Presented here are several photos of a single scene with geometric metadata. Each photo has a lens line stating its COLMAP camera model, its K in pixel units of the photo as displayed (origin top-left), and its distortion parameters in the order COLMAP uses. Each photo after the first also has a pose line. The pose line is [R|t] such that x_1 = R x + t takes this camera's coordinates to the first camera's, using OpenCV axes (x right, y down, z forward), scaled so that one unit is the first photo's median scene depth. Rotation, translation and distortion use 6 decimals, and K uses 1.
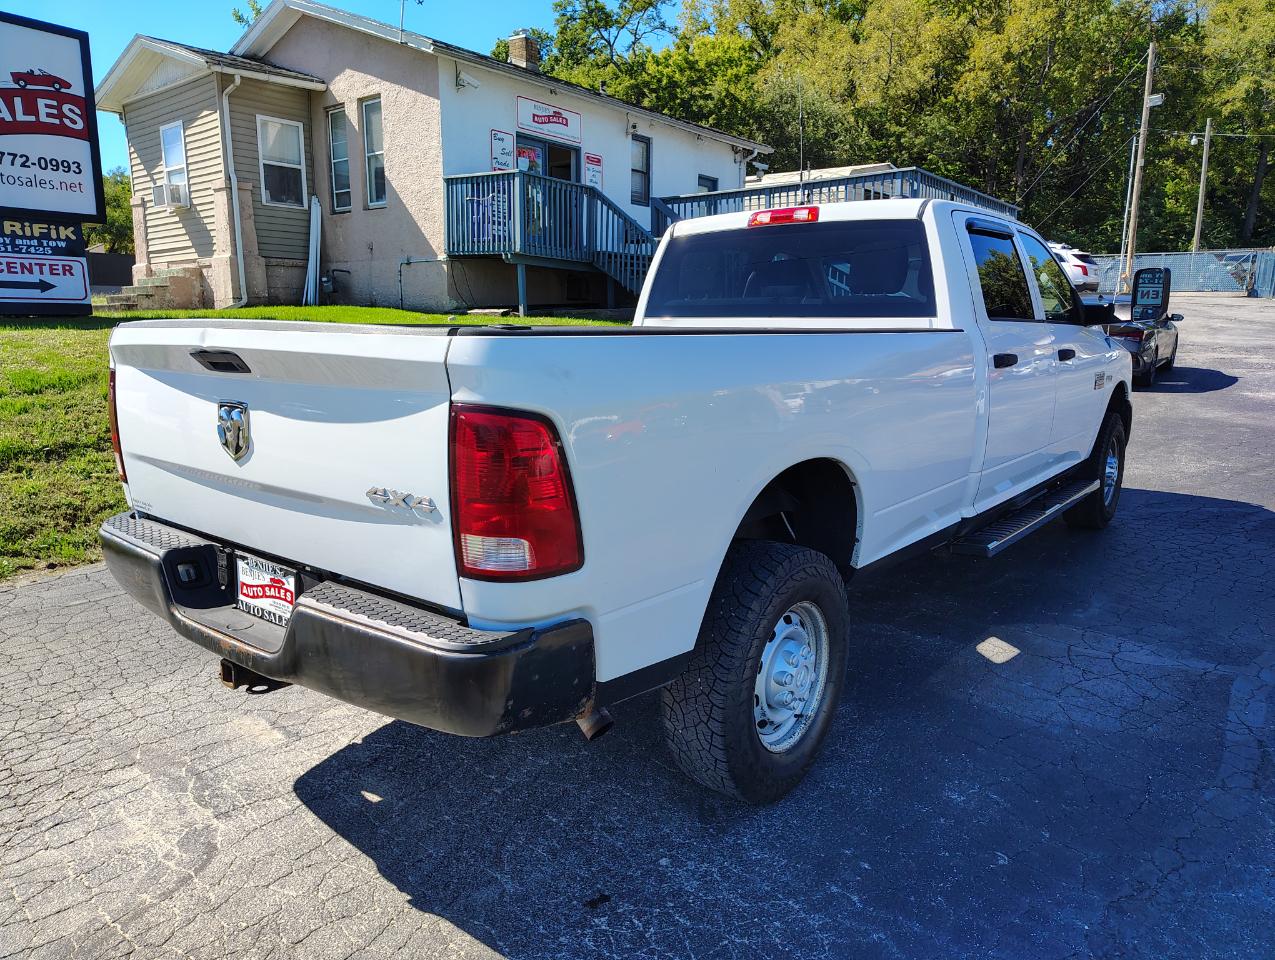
lens RADIAL K [[869.3, 0, 635.2], [0, 869.3, 480.7], [0, 0, 1]] dist [0.027862, -0.029404]
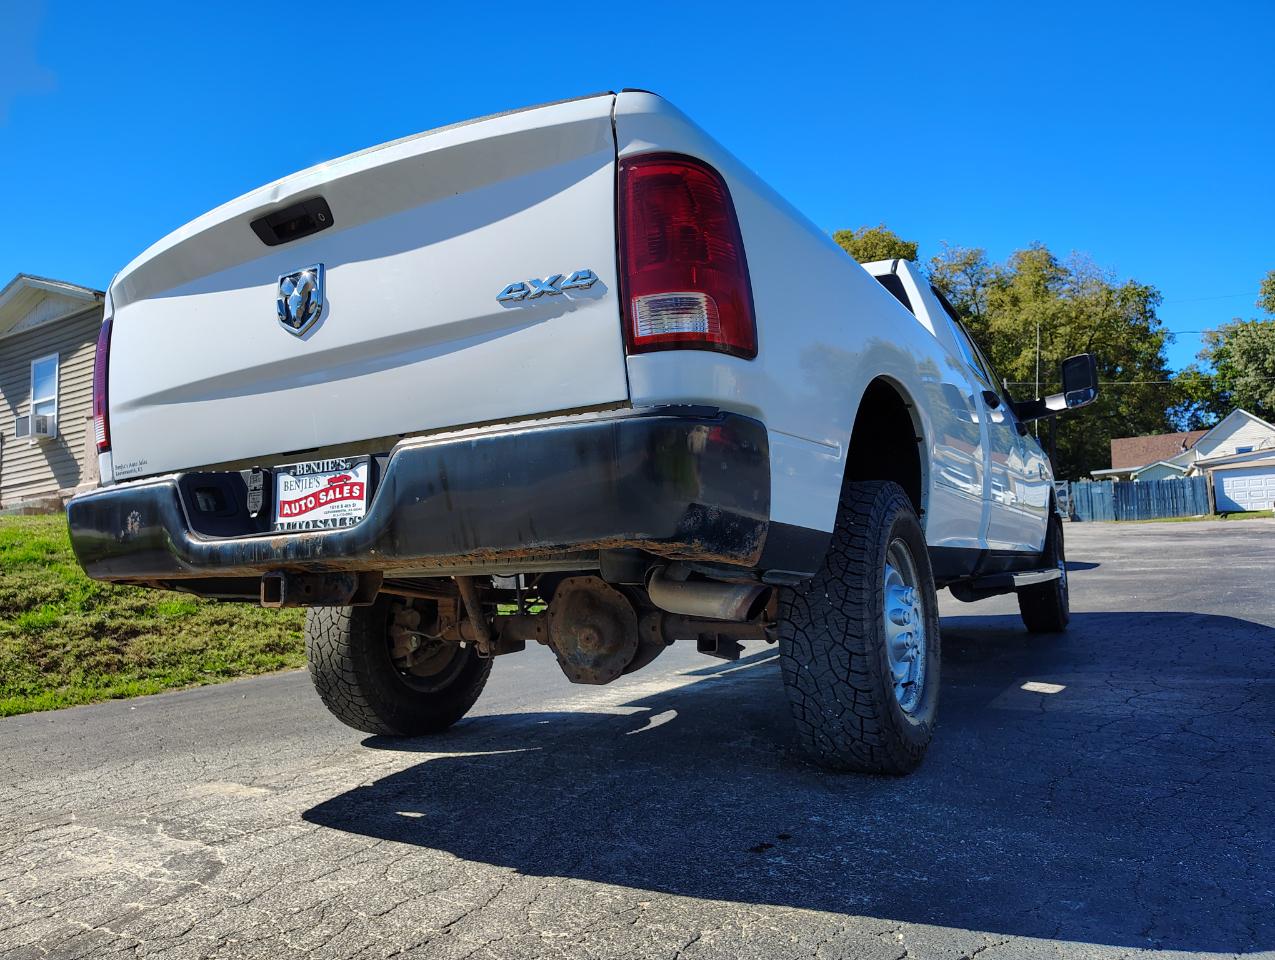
lens RADIAL K [[872.1, 0, 637.4], [0, 872.1, 481.2], [0, 0, 1]] dist [0.029818, -0.027270]
pose [[0.987985, -0.026131, 0.152324, -0.238554], [0.068903, 0.956704, -0.282790, 0.346120], [-0.138340, 0.289888, 0.947010, 0.160834]]
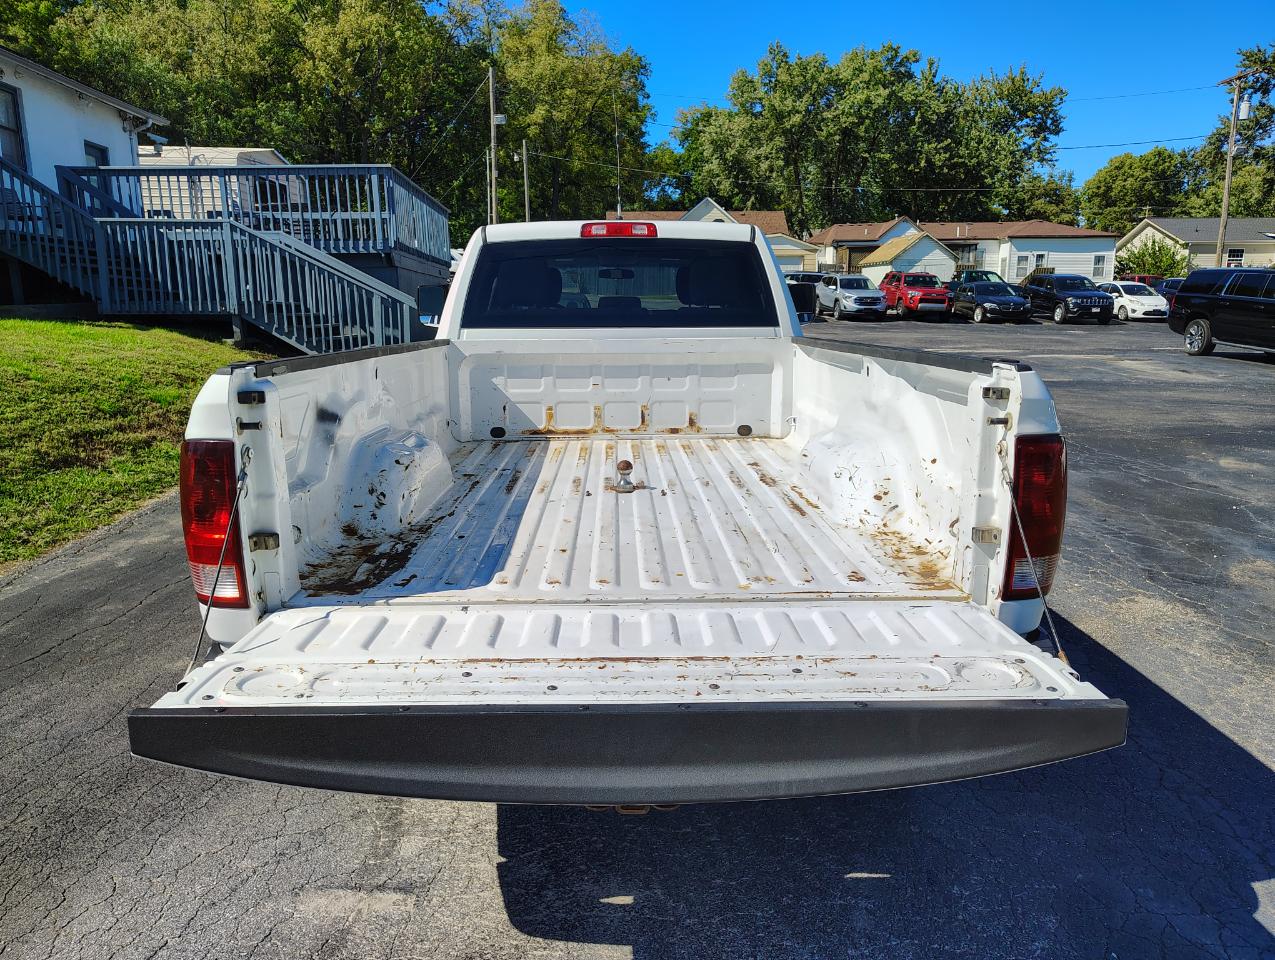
lens RADIAL K [[869.3, 0, 635.2], [0, 869.3, 480.7], [0, 0, 1]] dist [0.027862, -0.029404]
pose [[0.766487, -0.128638, 0.629246, -0.864181], [0.122341, 0.991041, 0.053577, -0.104704], [-0.630501, 0.035917, 0.775357, 0.334217]]
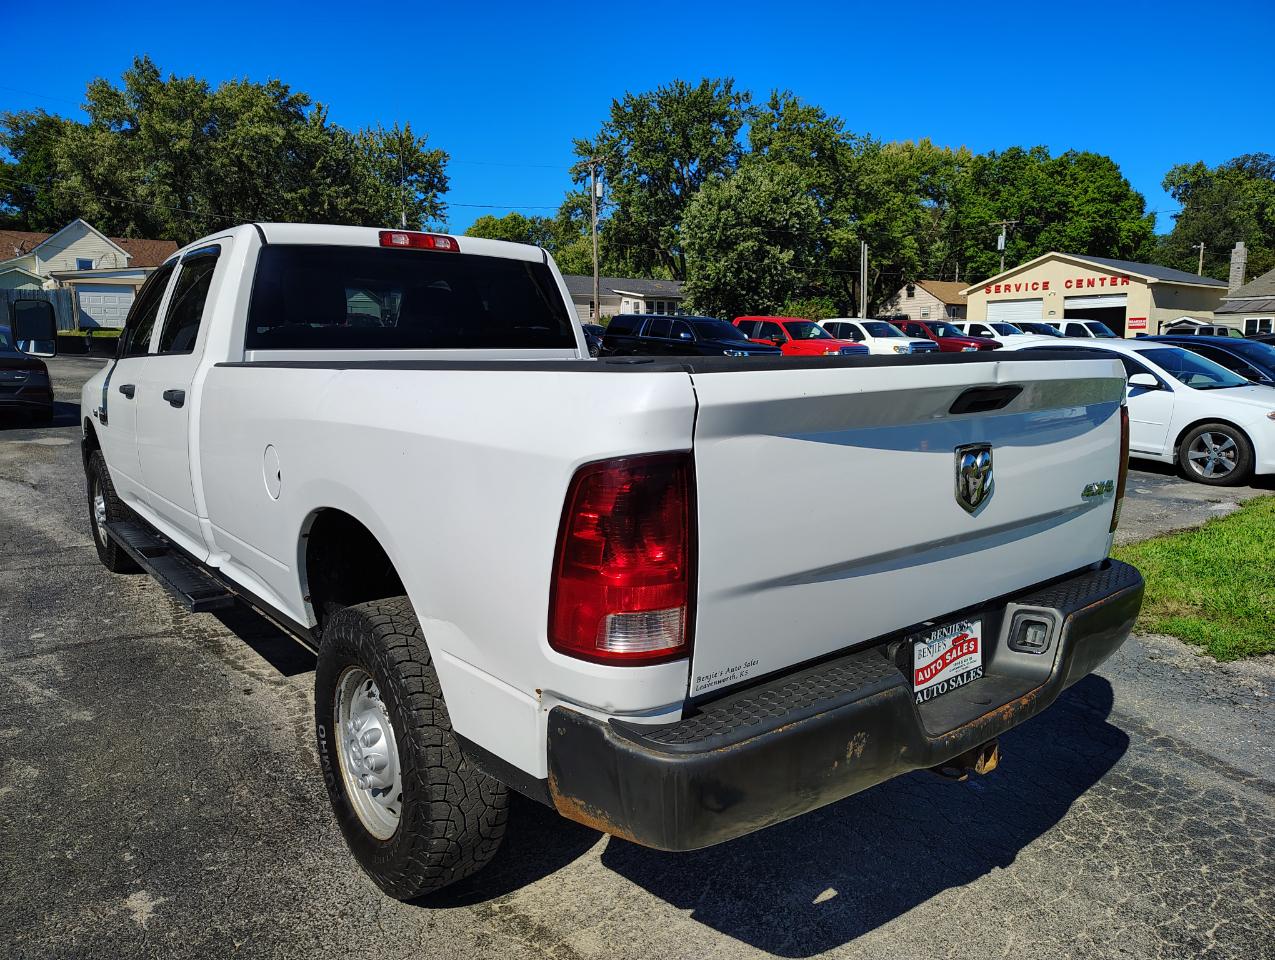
lens RADIAL K [[872.1, 0, 637.4], [0, 872.1, 481.2], [0, 0, 1]] dist [0.029818, -0.027270]
pose [[0.221123, -0.149099, 0.963781, -1.242614], [0.182883, 0.977052, 0.109192, -0.190164], [-0.957945, 0.152114, 0.243317, 0.999352]]
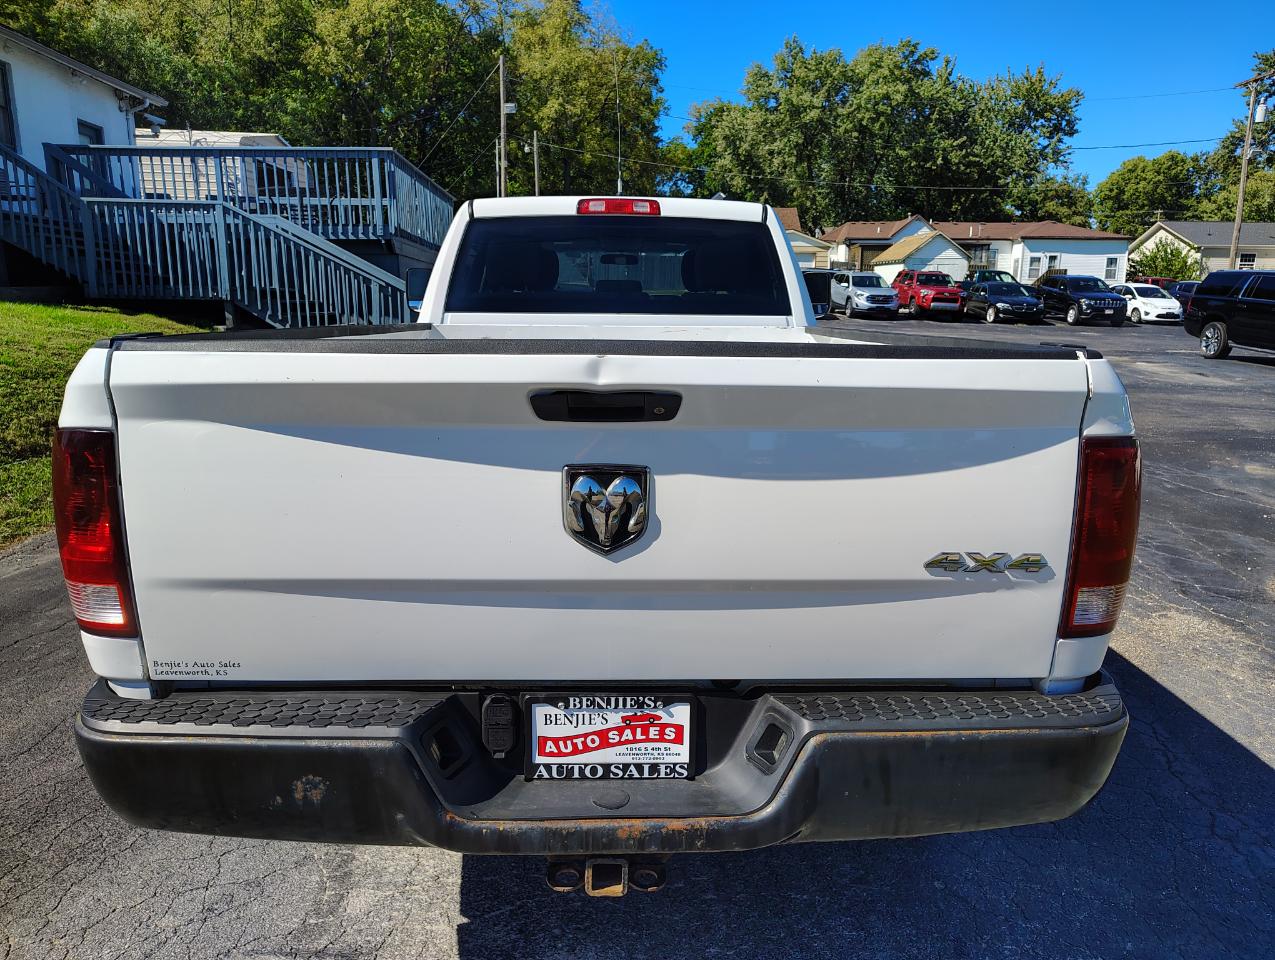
lens RADIAL K [[872.8, 0, 652.8], [0, 872.8, 483.8], [0, 0, 1]] dist [0.028317, -0.030435]
pose [[0.761508, -0.122935, 0.636390, -0.761755], [0.108309, 0.992178, 0.062060, -0.101694], [-0.639042, 0.021668, 0.768867, 0.427696]]
